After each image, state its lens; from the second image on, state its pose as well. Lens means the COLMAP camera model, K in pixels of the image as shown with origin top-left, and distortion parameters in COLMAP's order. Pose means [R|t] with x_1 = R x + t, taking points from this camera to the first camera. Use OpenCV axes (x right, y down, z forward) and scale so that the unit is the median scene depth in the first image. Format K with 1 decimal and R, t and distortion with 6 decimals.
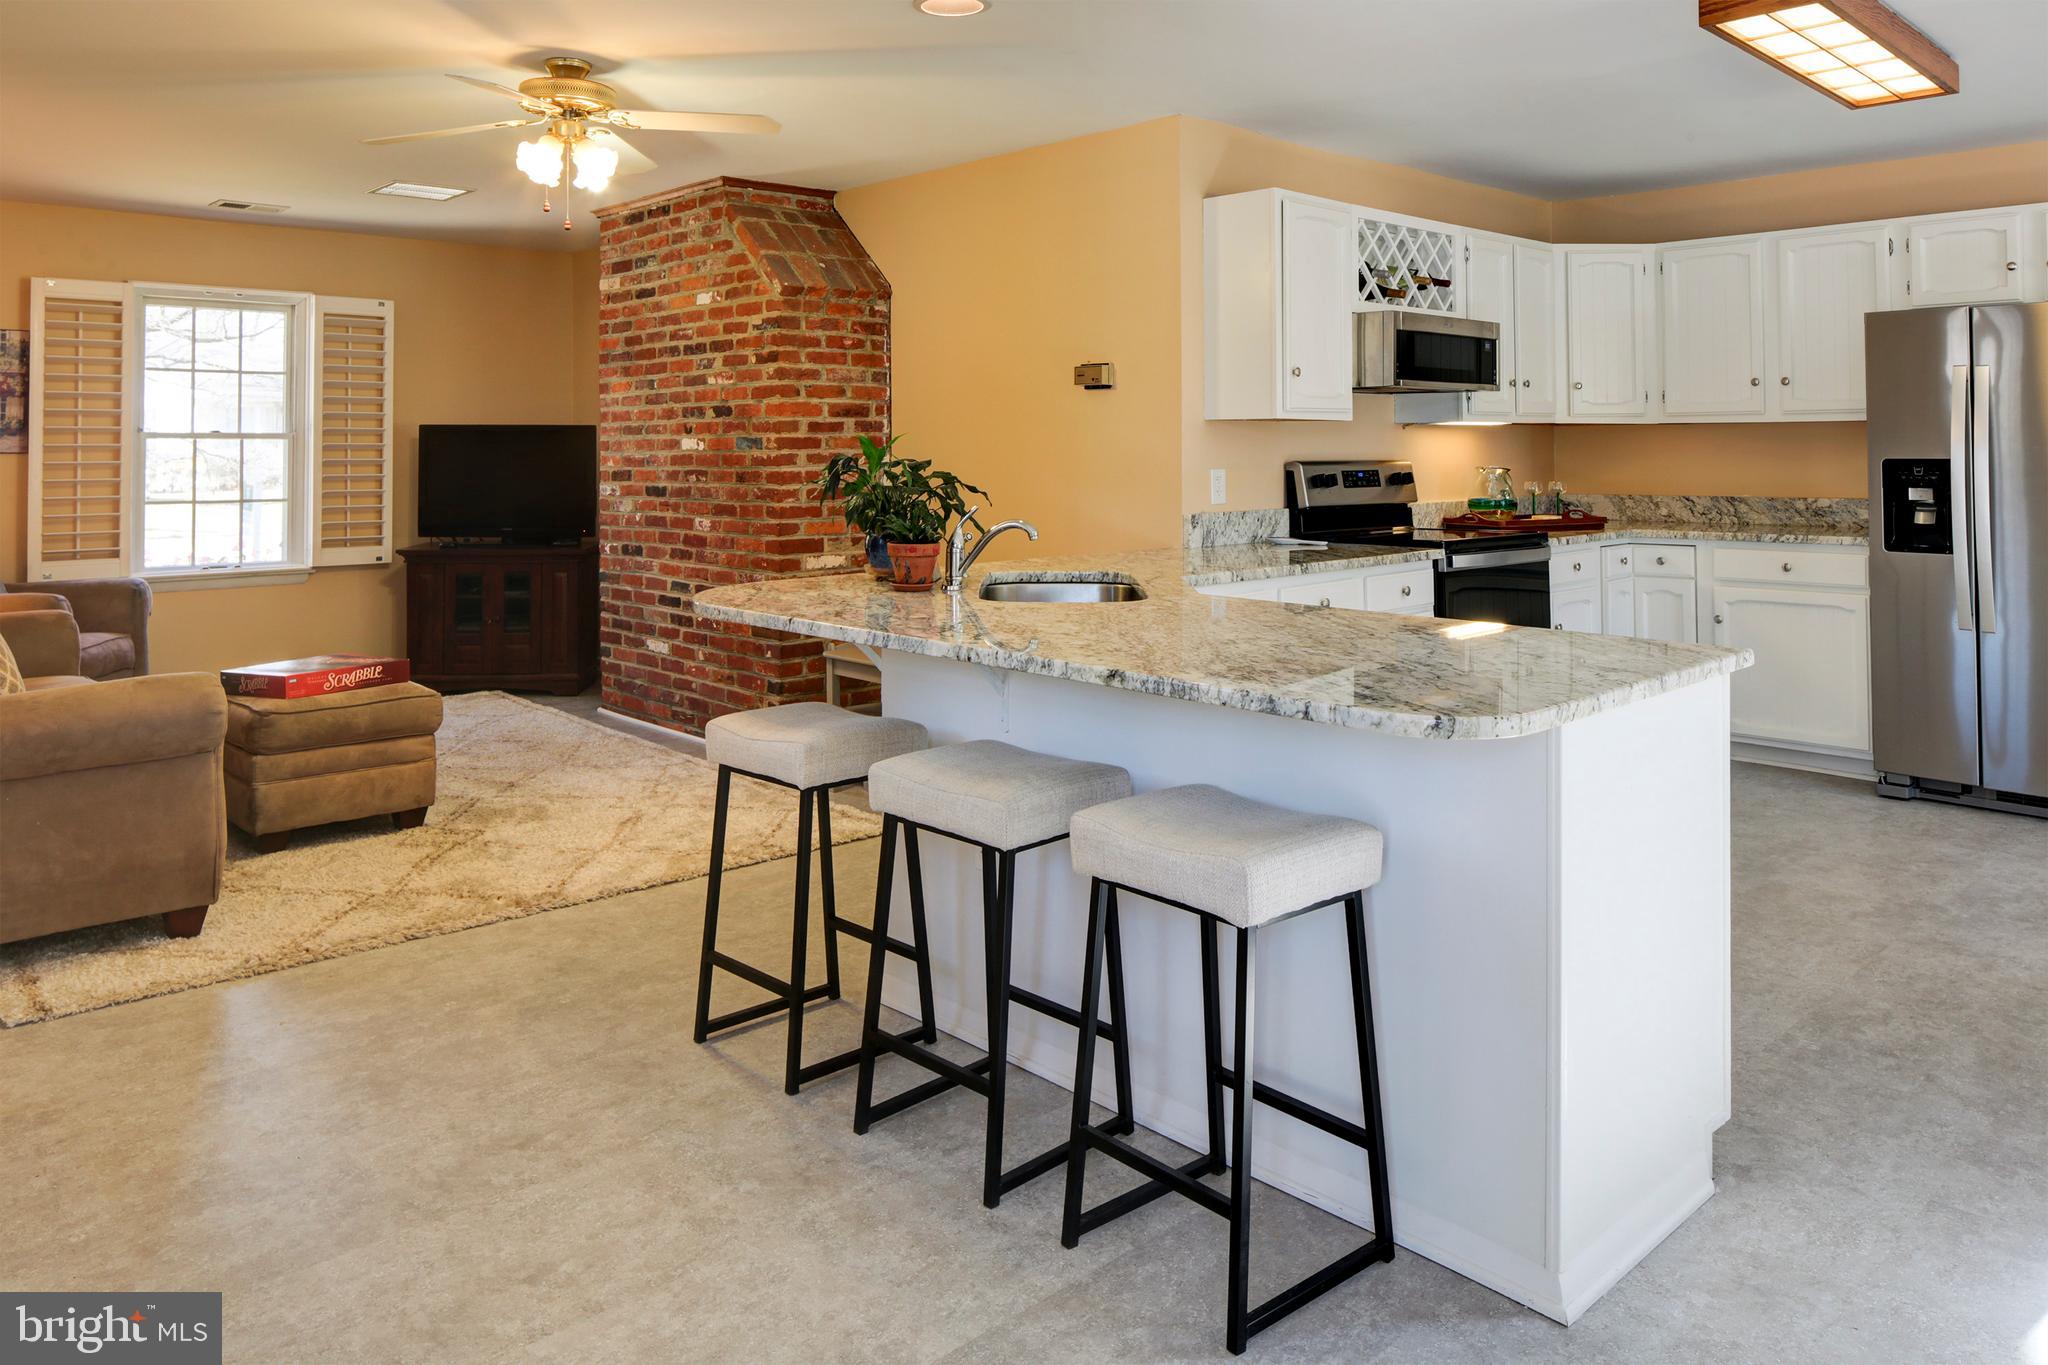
lens RADIAL K [[1411.5, 0, 1025.3], [0, 1411.5, 422.7], [0, 0, 1]] dist [-0.009639, -0.003336]
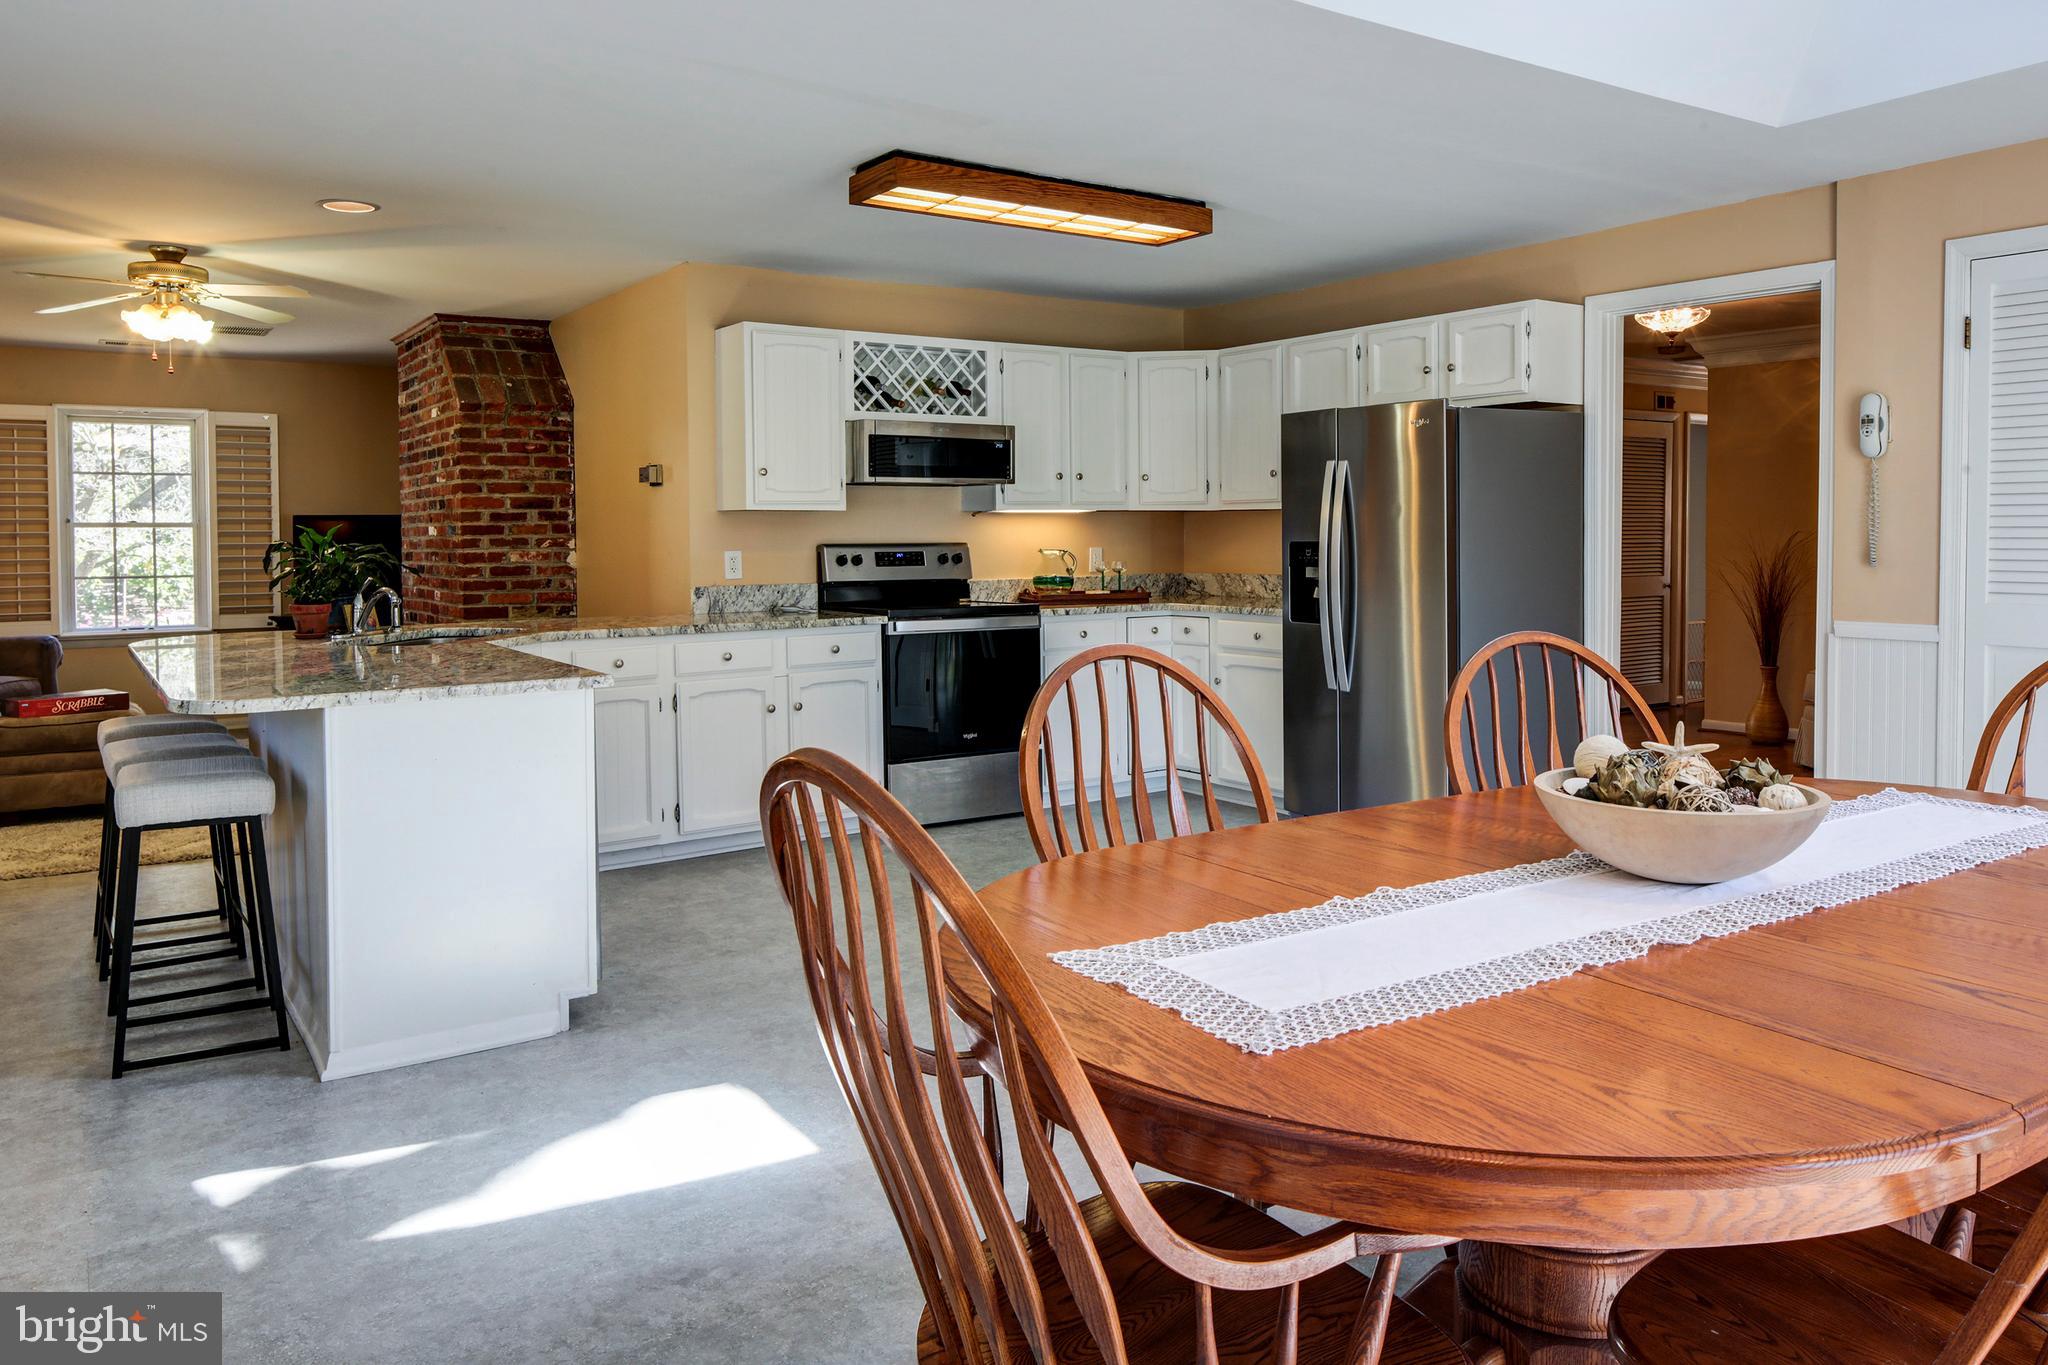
lens RADIAL K [[1408.1, 0, 1022.8], [0, 1408.1, 583.7], [0, 0, 1]] dist [-0.012886, -0.000267]
pose [[0.988908, 0.002673, -0.148506, 0.482794], [0.005684, 0.998425, 0.055820, -0.004600], [0.148421, -0.056045, 0.987335, -0.149986]]
